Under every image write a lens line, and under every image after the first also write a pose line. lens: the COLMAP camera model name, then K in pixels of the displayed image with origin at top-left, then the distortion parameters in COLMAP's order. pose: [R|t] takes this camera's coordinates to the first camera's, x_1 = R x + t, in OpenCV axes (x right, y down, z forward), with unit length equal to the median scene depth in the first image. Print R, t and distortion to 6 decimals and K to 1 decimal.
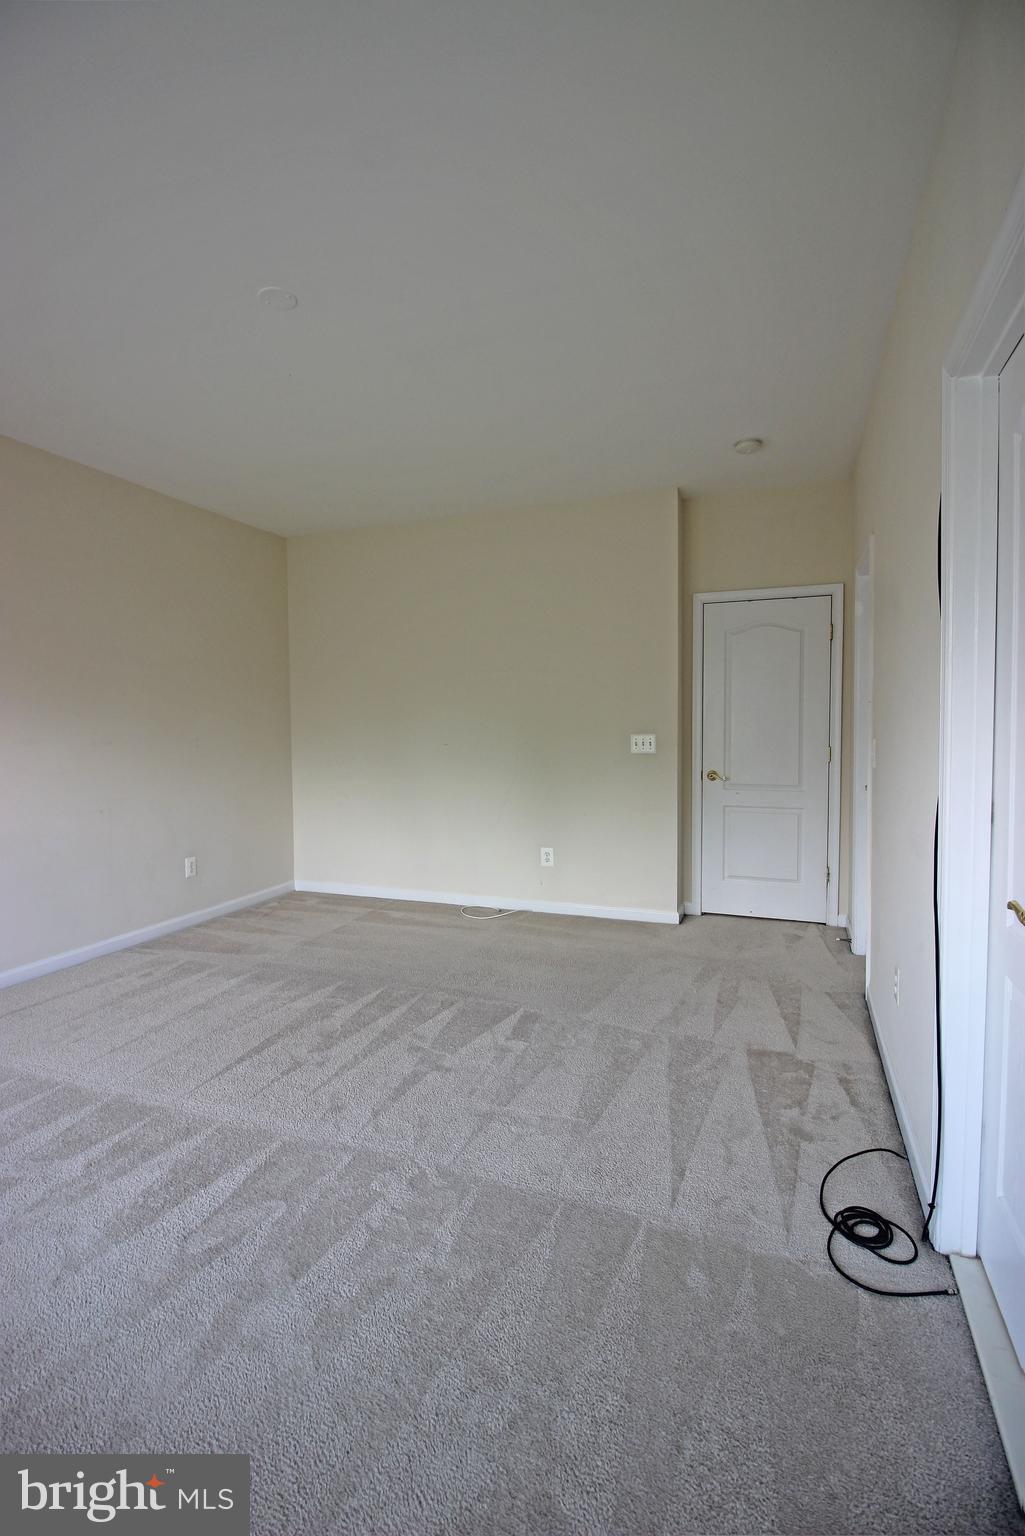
lens RADIAL K [[713.0, 0, 516.1], [0, 713.0, 743.4], [0, 0, 1]] dist [0.000470, -0.011885]
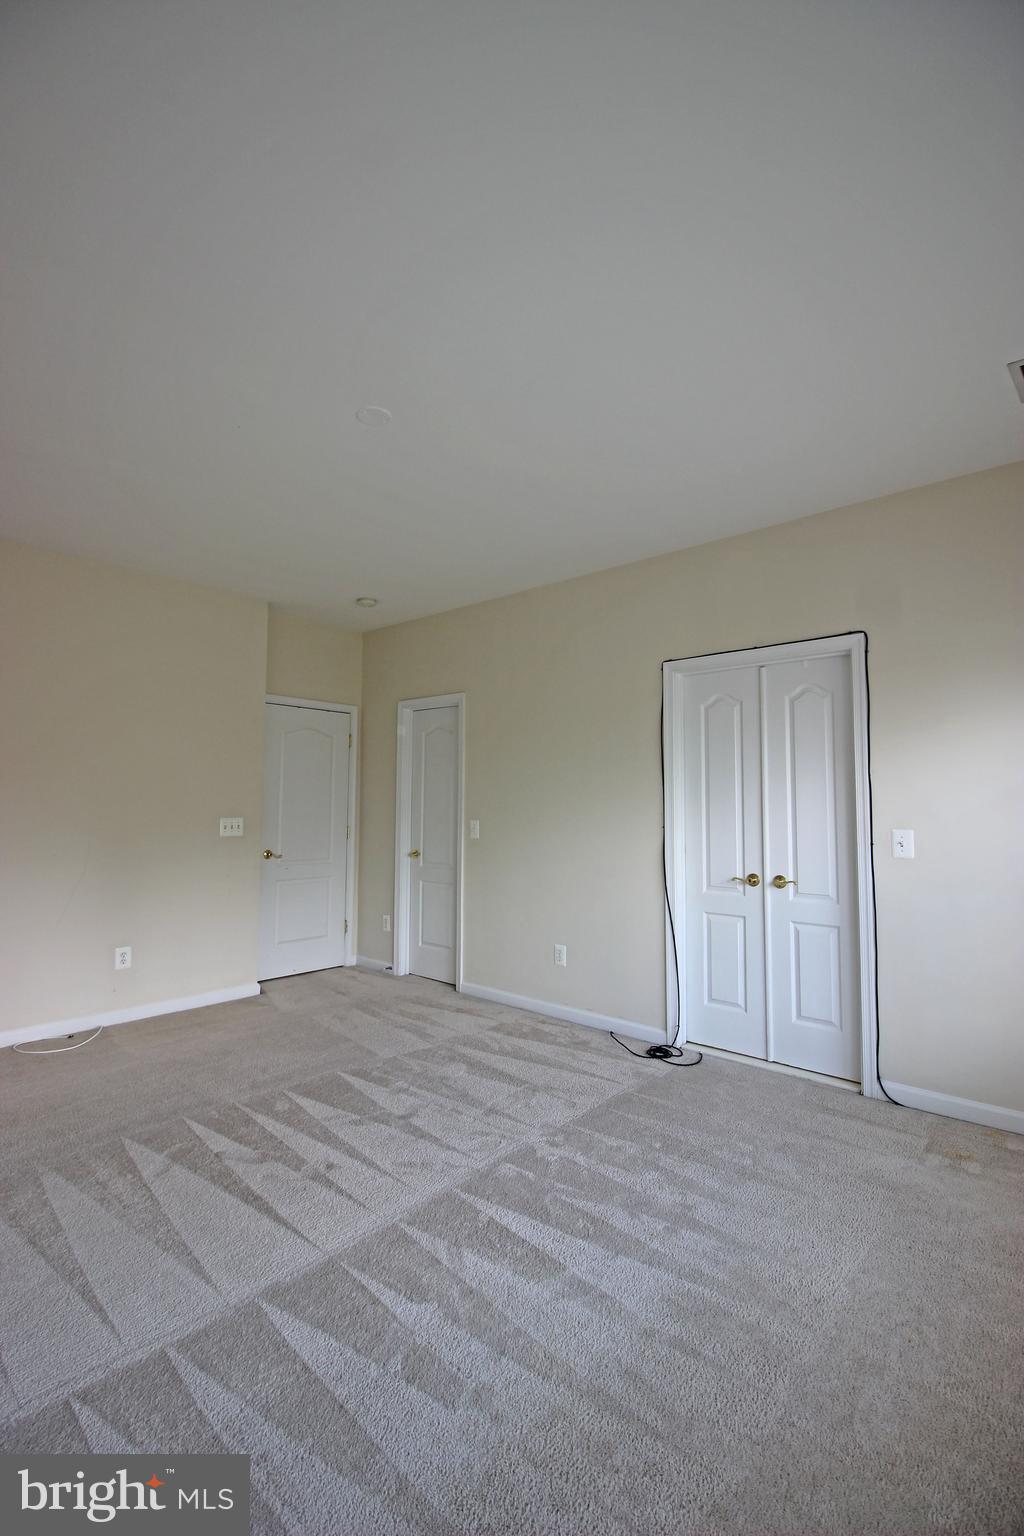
lens RADIAL K [[710.3, 0, 509.0], [0, 710.3, 759.4], [0, 0, 1]] dist [0.001243, -0.013179]
pose [[0.355198, 0.071696, 0.932038, -1.049562], [0.015322, 0.996474, -0.082492, -0.010102], [-0.934666, 0.043582, 0.352847, 0.395303]]
